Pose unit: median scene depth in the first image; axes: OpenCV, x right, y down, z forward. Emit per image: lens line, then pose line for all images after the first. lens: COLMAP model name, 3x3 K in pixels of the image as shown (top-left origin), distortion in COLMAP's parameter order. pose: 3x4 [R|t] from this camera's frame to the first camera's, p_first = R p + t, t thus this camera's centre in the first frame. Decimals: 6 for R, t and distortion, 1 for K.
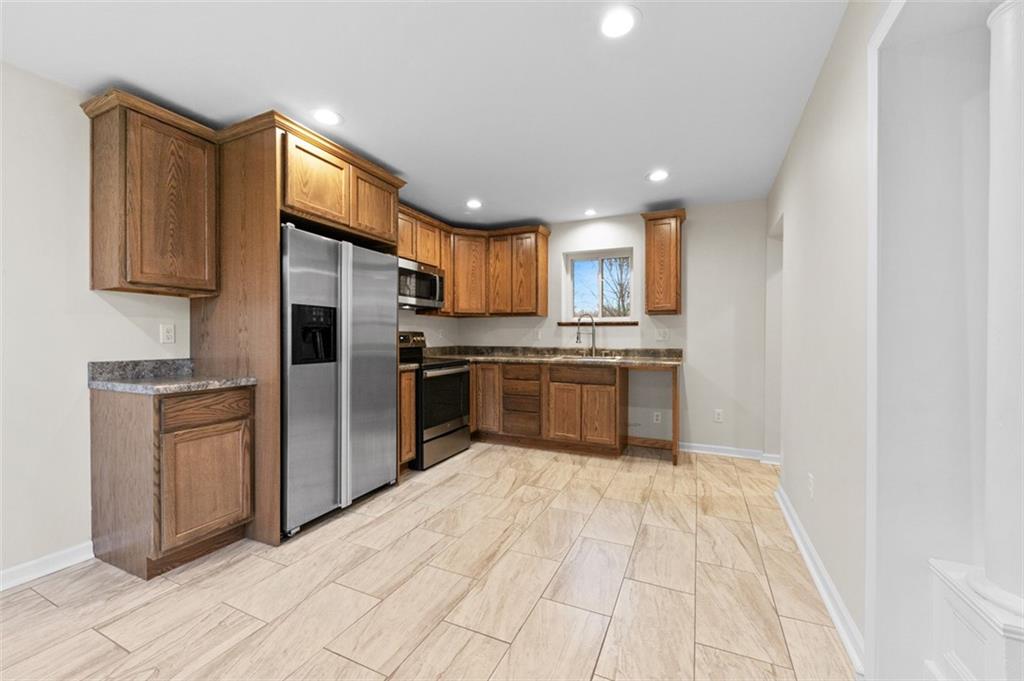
lens RADIAL K [[397.7, 0, 512.0], [0, 397.7, 340.5], [0, 0, 1]] dist [0.001975, -0.003619]
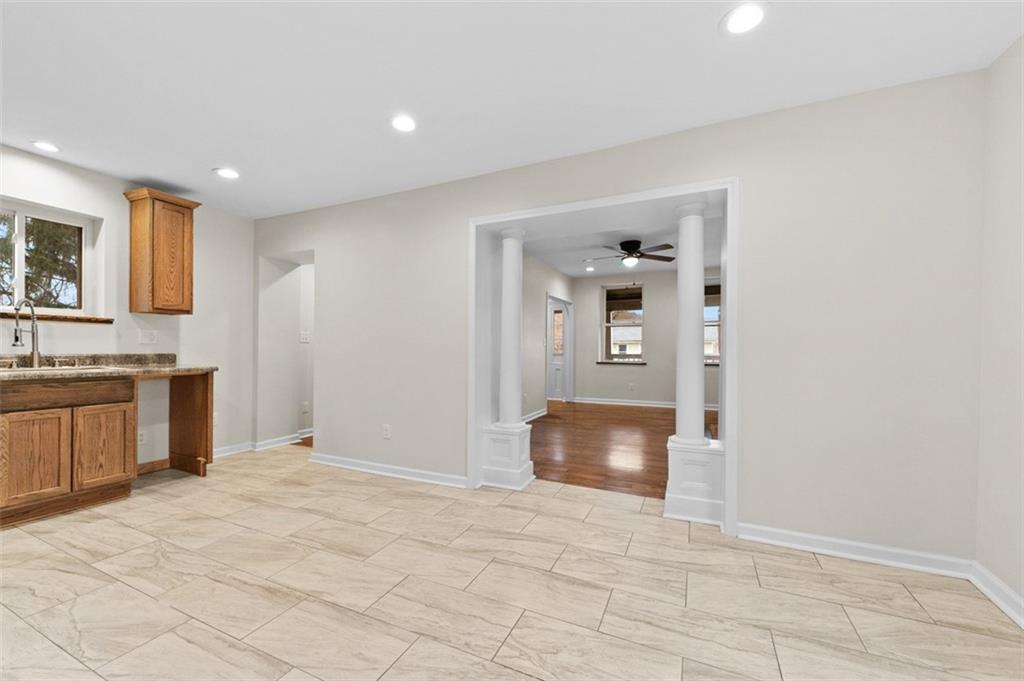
lens RADIAL K [[401.0, 0, 512.0], [0, 401.0, 340.5], [0, 0, 1]] dist [-0.000626, -0.000171]
pose [[-0.005073, 0.017216, 0.999839, -0.596618], [-0.004639, 0.999841, -0.017240, 0.005387], [-0.999976, -0.004726, -0.004992, 0.299650]]
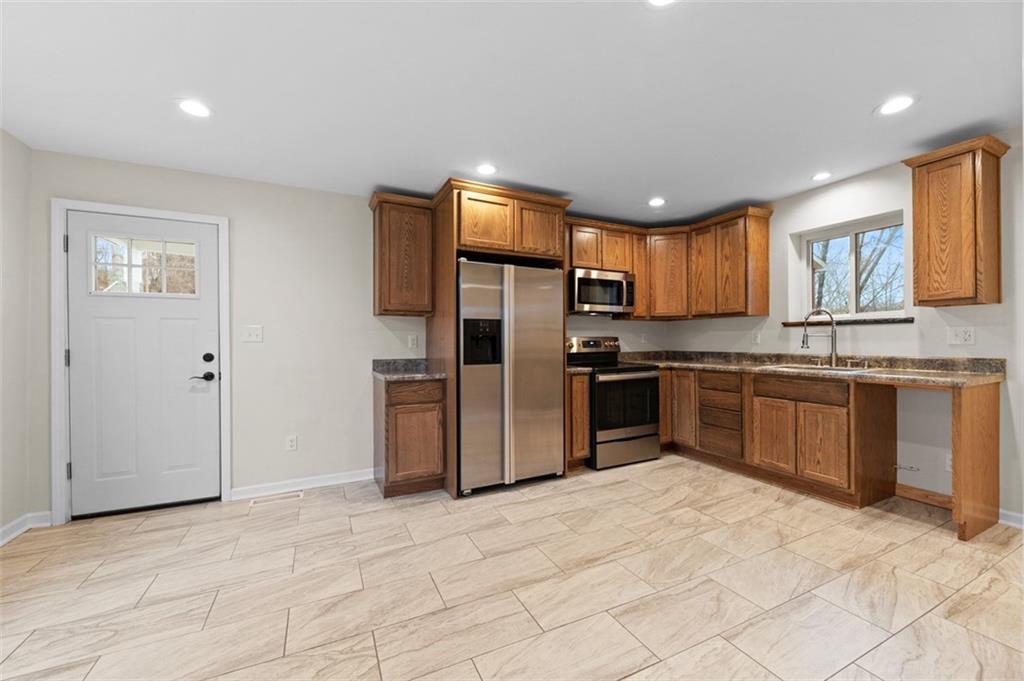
lens RADIAL K [[397.7, 0, 512.0], [0, 397.7, 340.5], [0, 0, 1]] dist [0.001975, -0.003619]
pose [[0.776634, -0.008036, -0.629900, 0.271414], [0.002770, 0.999953, -0.009342, -0.004392], [0.629945, 0.005511, 0.776620, 0.050059]]
